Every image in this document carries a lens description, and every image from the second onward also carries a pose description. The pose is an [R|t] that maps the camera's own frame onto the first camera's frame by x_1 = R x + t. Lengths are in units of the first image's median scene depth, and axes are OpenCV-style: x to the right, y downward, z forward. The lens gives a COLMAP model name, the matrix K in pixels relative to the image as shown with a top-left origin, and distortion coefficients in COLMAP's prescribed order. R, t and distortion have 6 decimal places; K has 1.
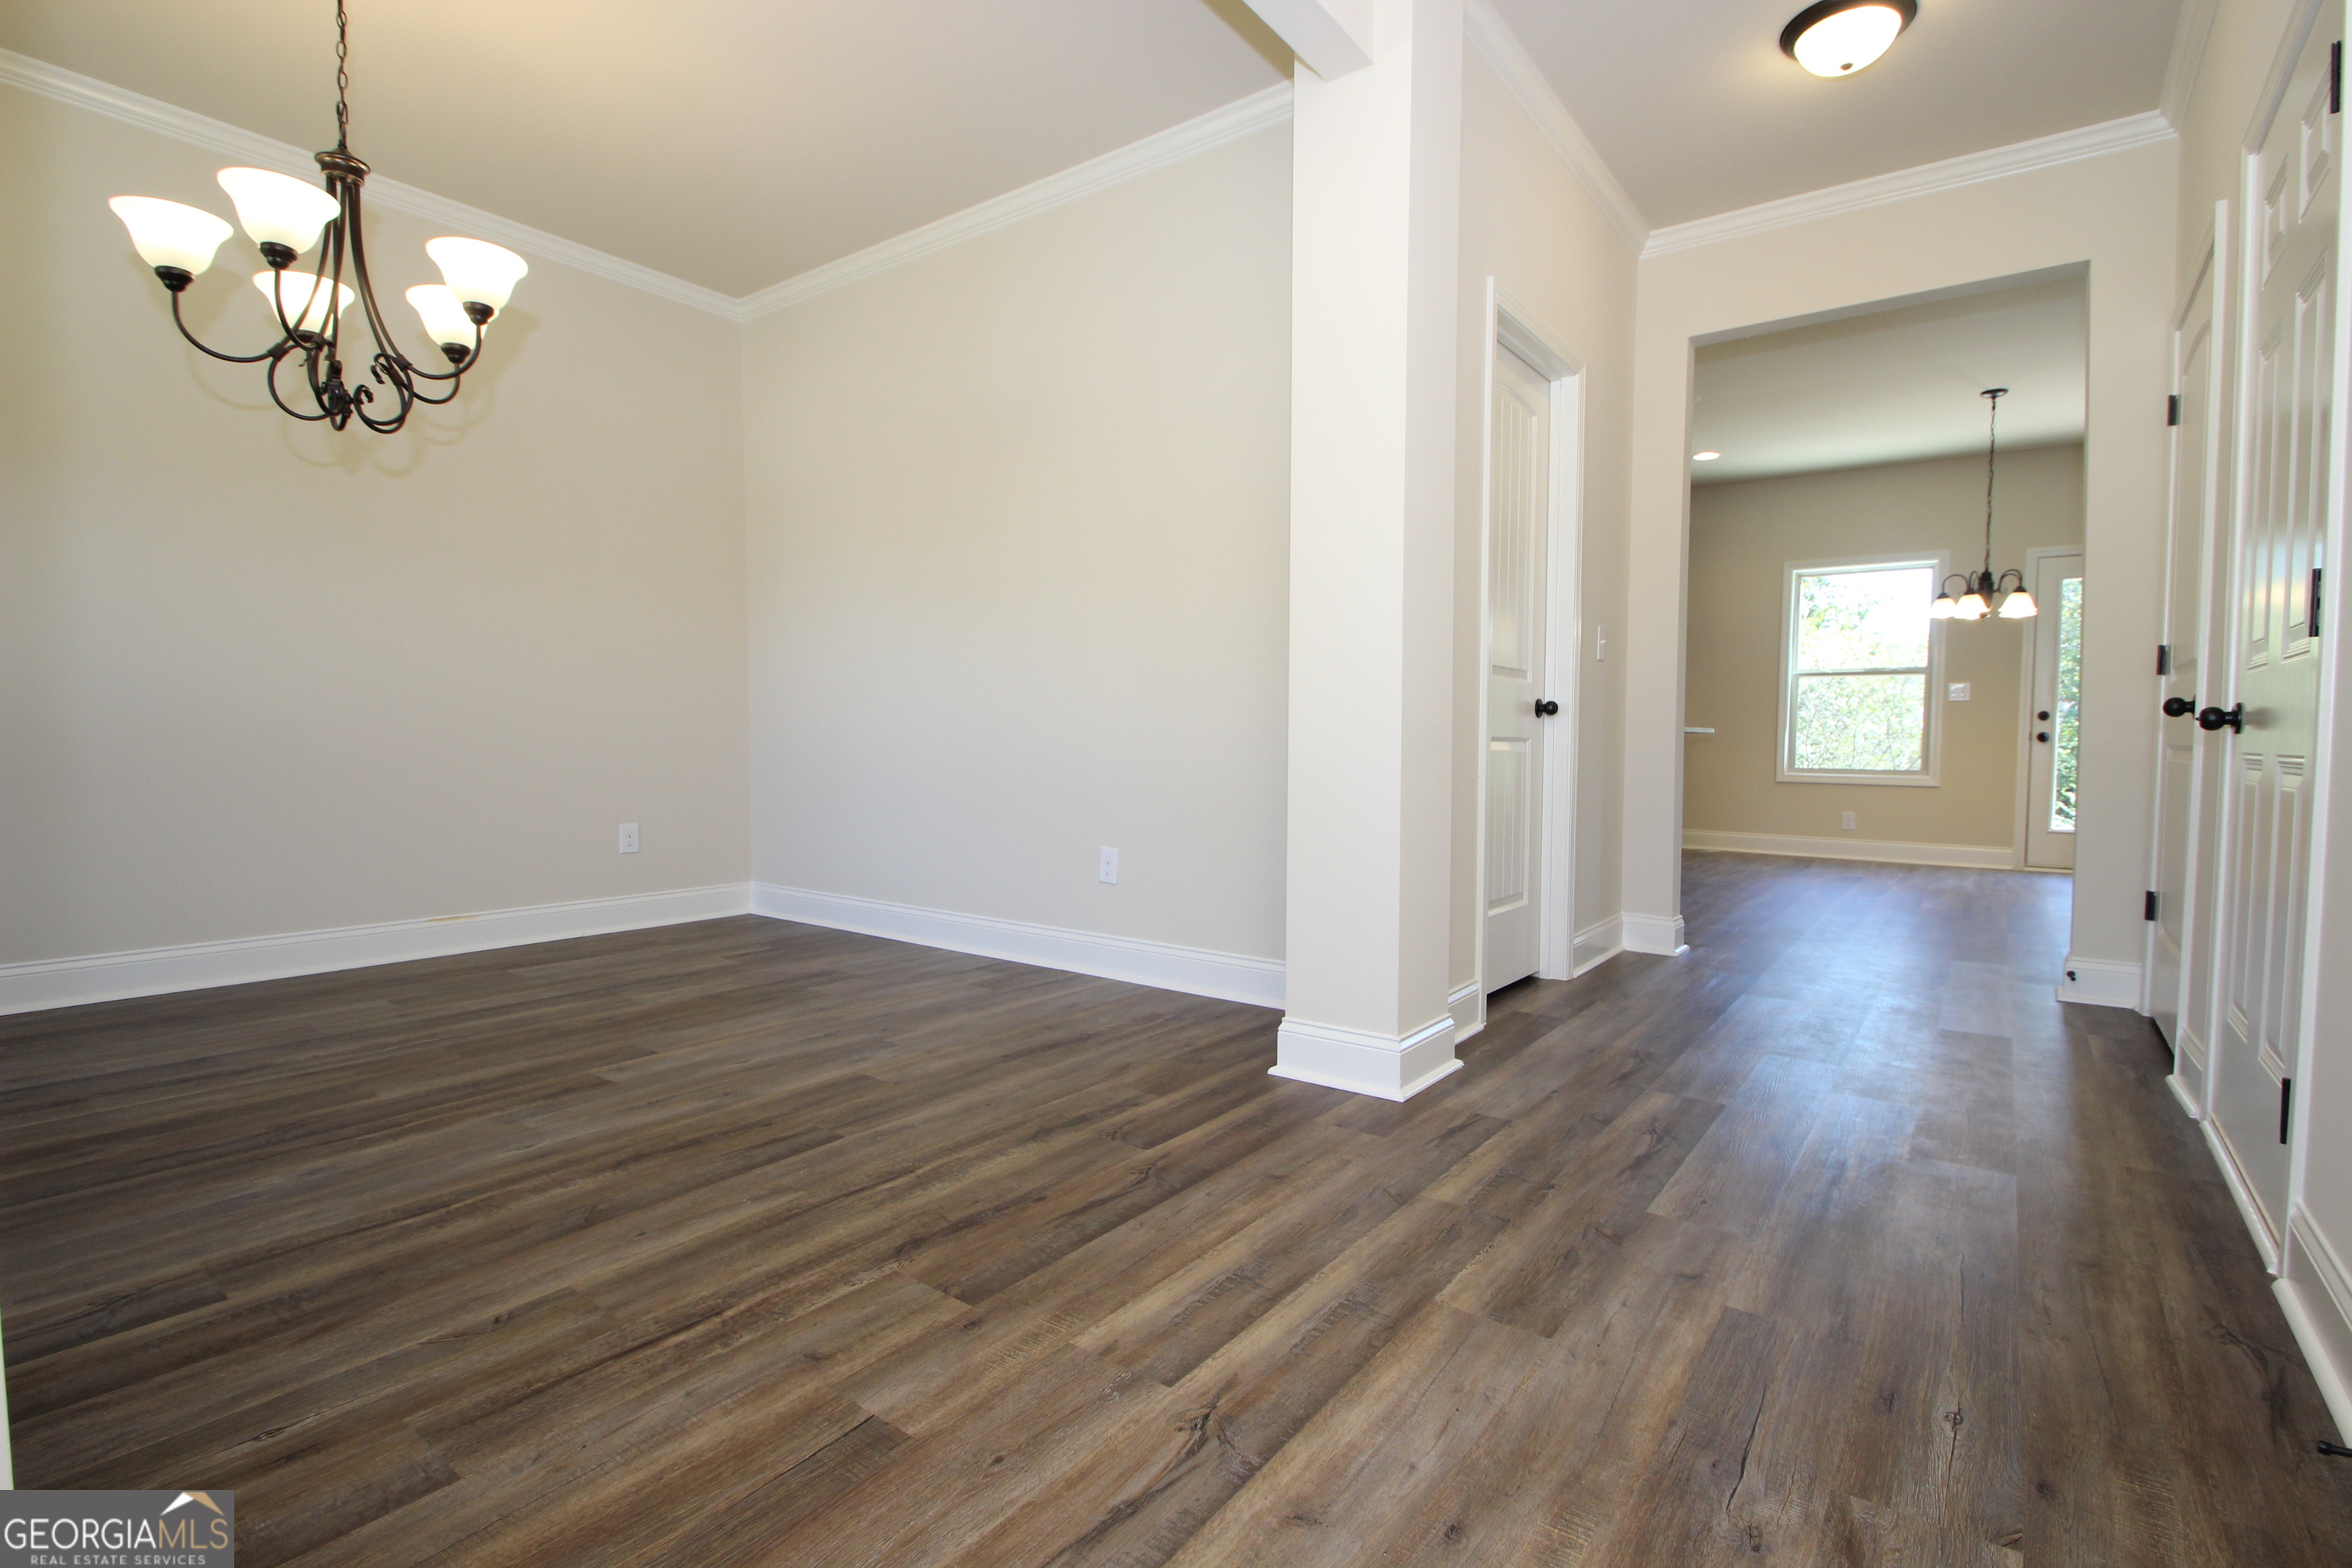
lens RADIAL K [[1095.3, 0, 1187.3], [0, 1095.3, 793.6], [0, 0, 1]] dist [0.009301, -0.015209]
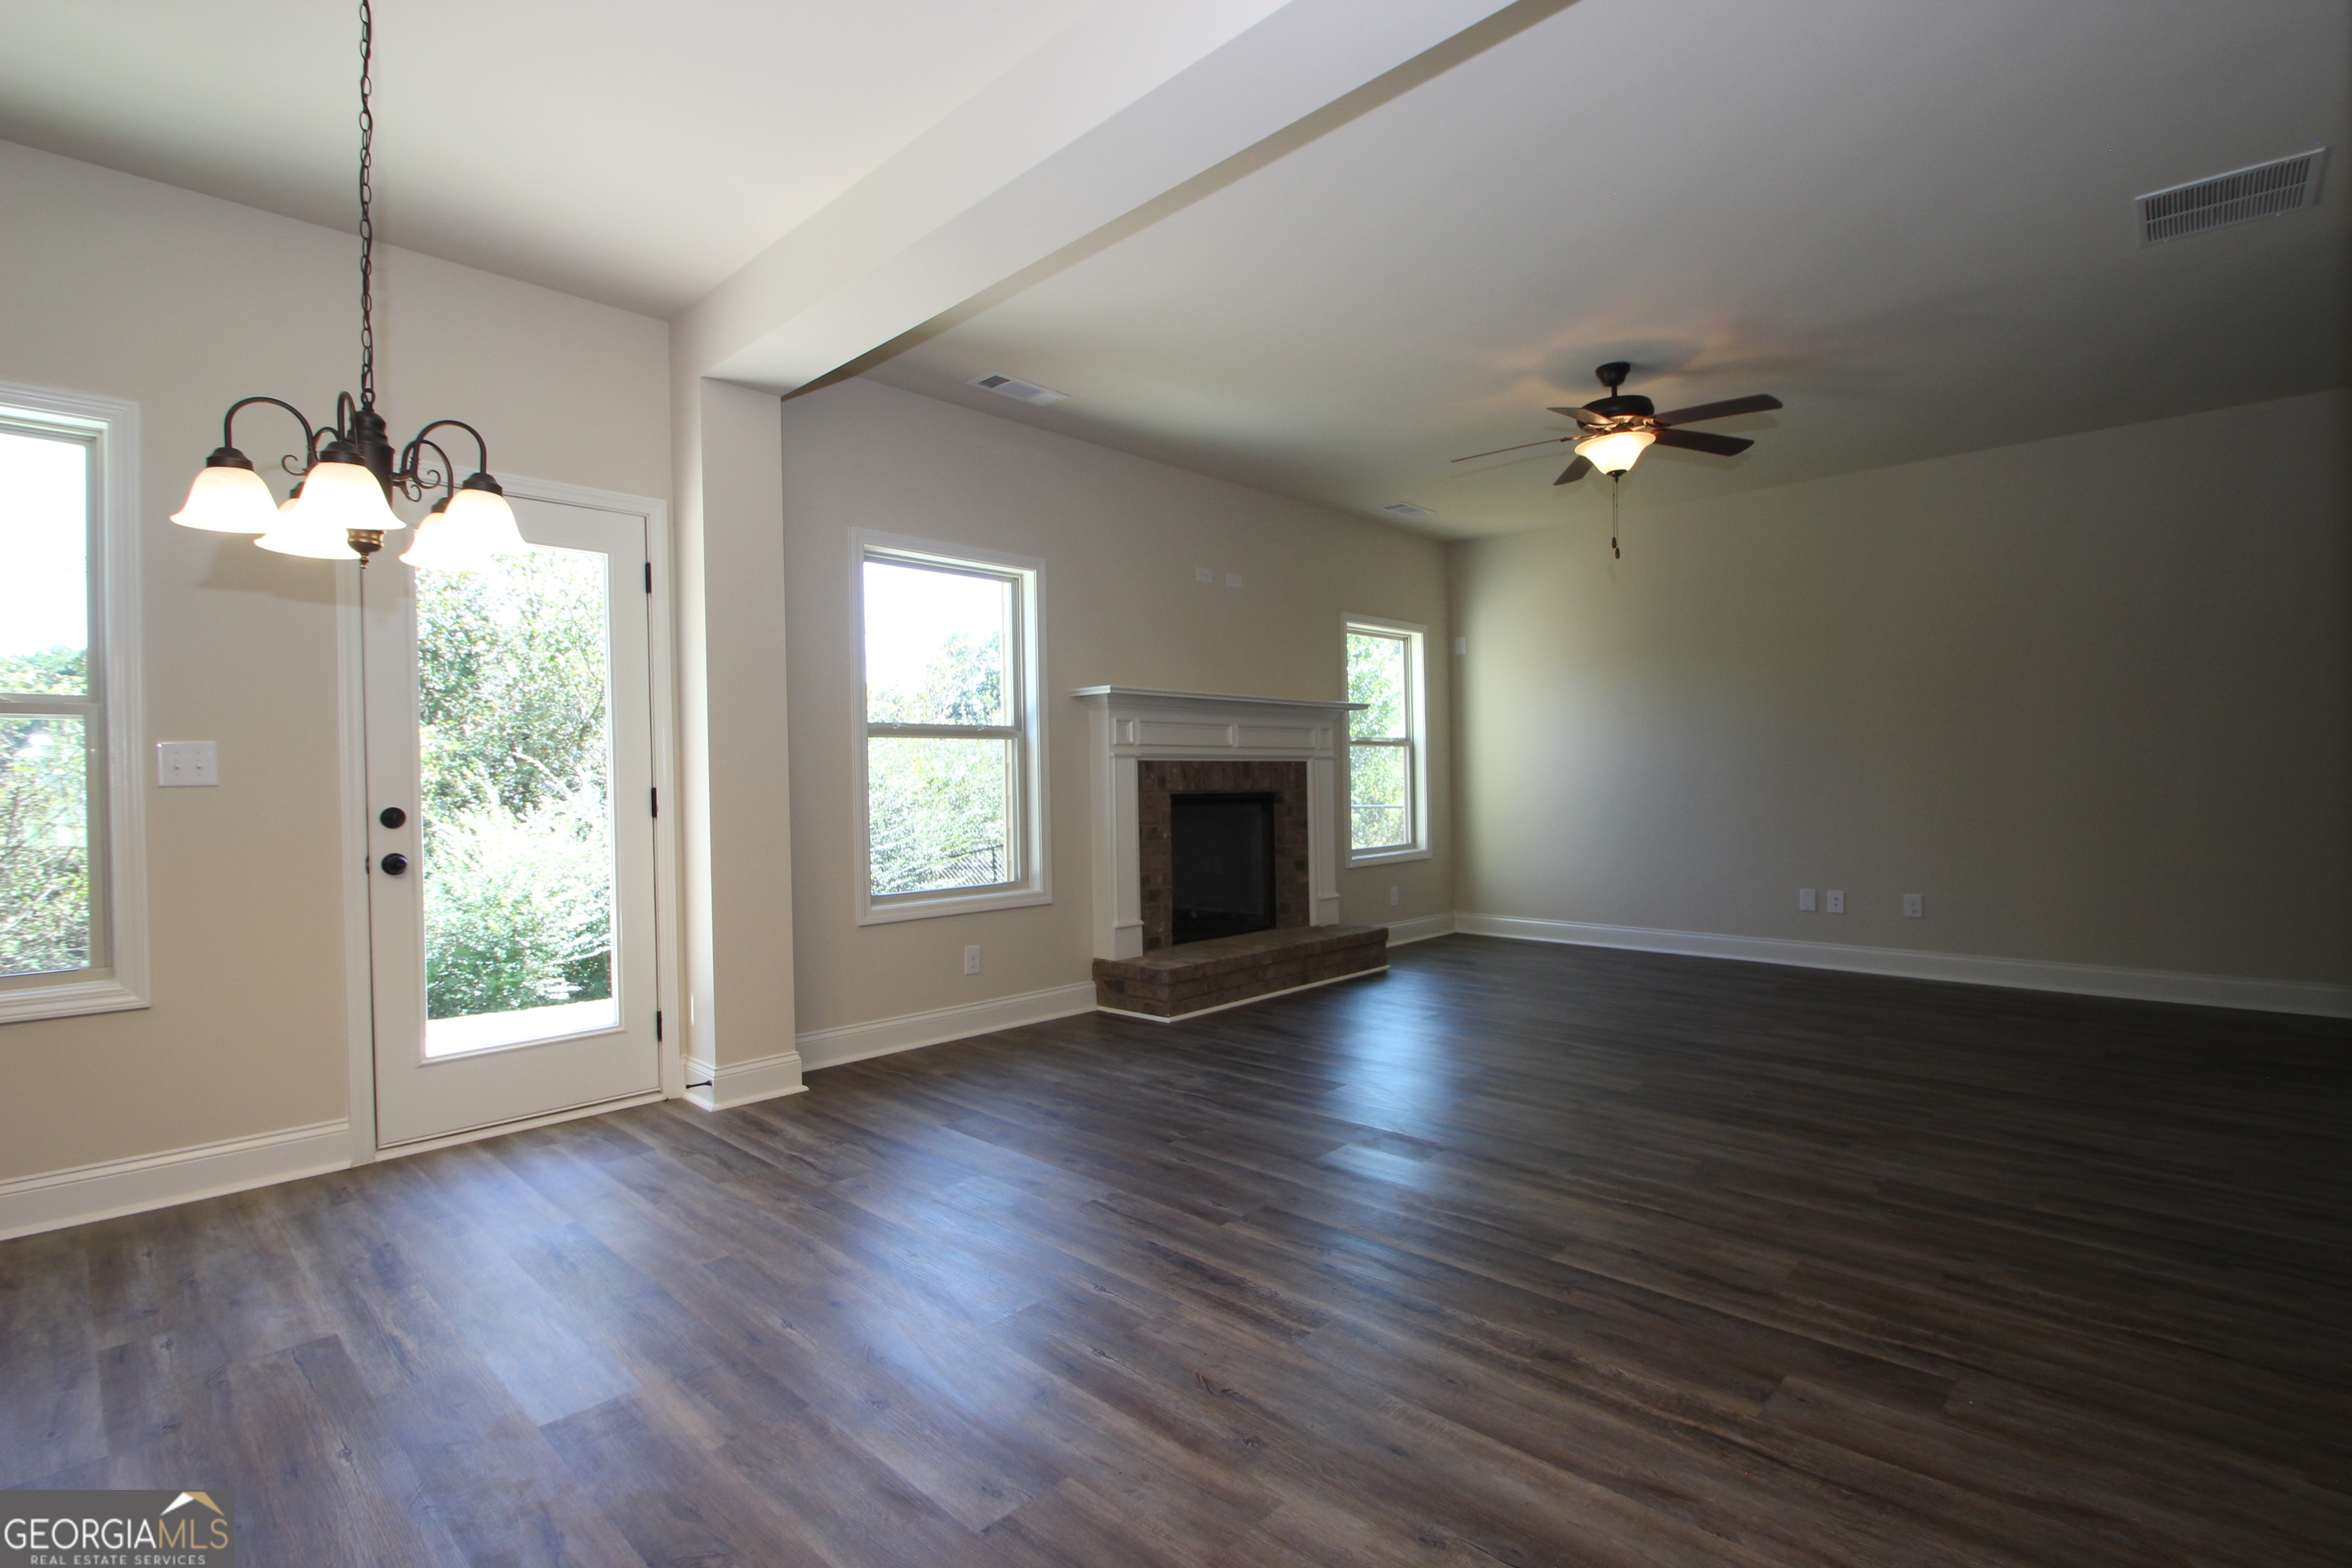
lens RADIAL K [[1095.3, 0, 1201.4], [0, 1095.3, 791.2], [0, 0, 1]] dist [0.009301, -0.015209]
pose [[0.114066, -0.018376, 0.993303, 0.897412], [0.067319, 0.997674, 0.010727, -0.159170], [-0.991190, 0.065644, 0.115038, 1.507721]]
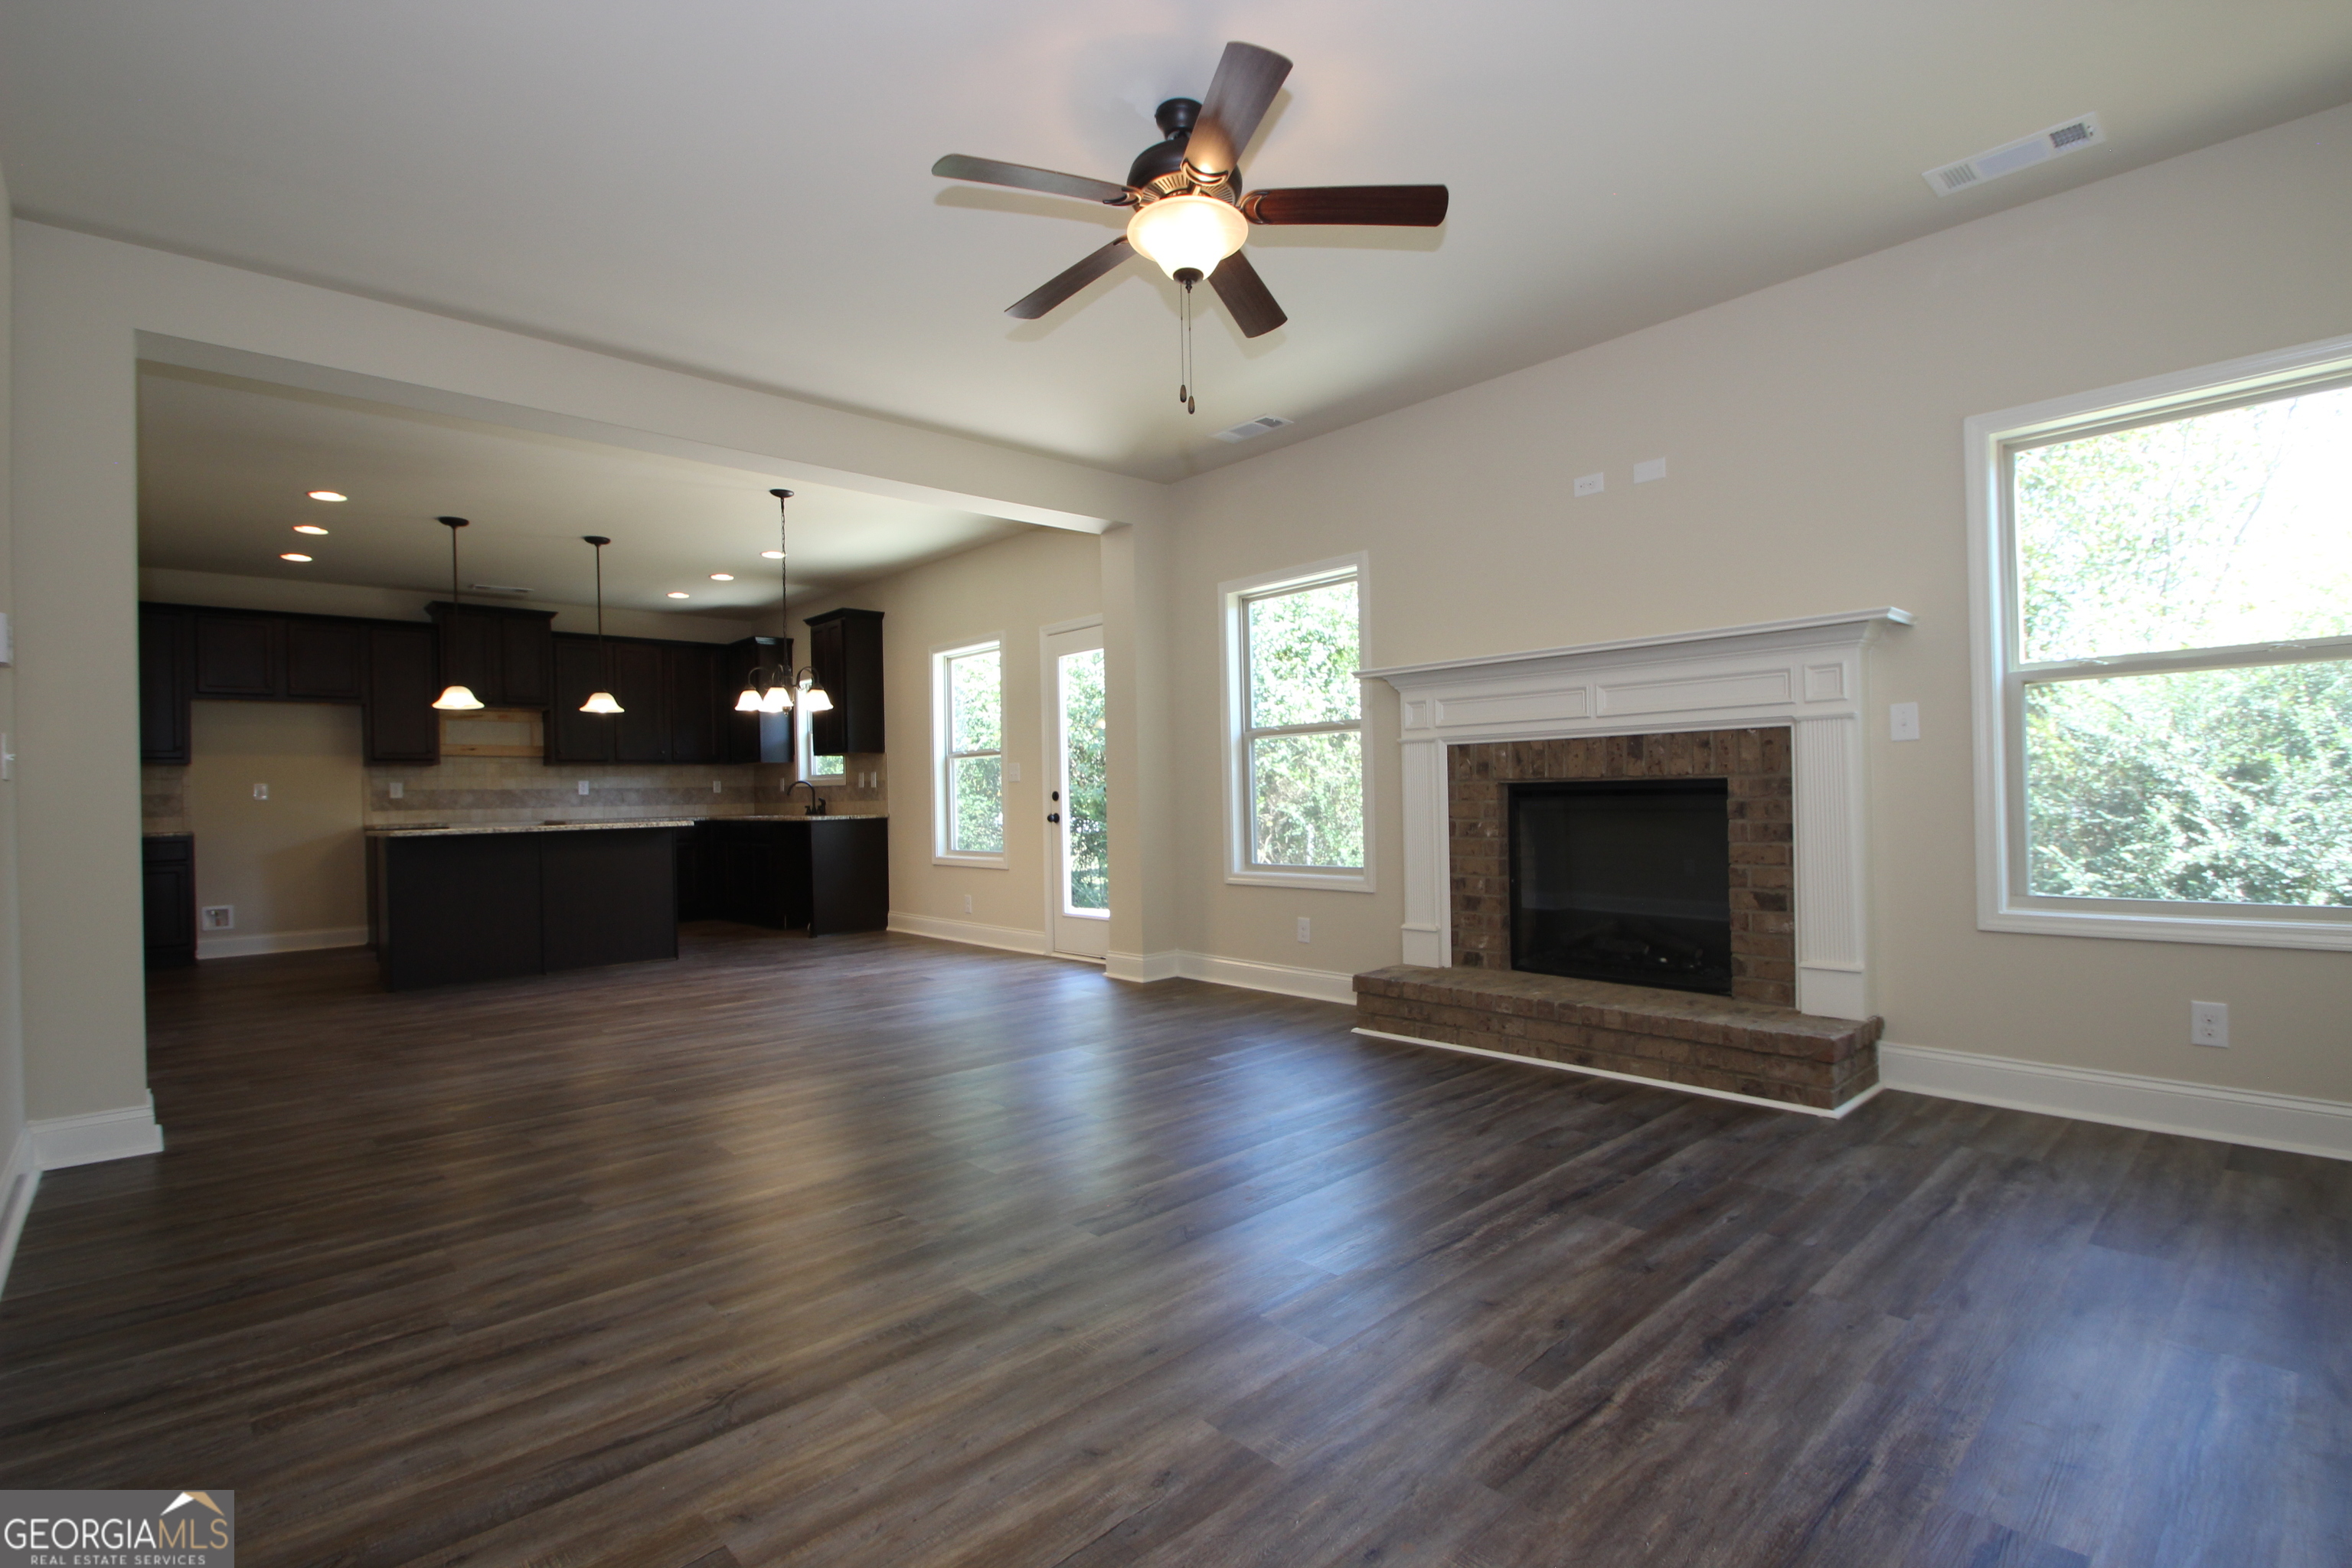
lens RADIAL K [[1095.3, 0, 1211.2], [0, 1095.3, 805.8], [0, 0, 1]] dist [0.009301, -0.015209]
pose [[0.985031, -0.028845, -0.169946, 2.693577], [0.022720, 0.999024, -0.037874, -0.052896], [0.170872, 0.033446, 0.984725, 0.140245]]
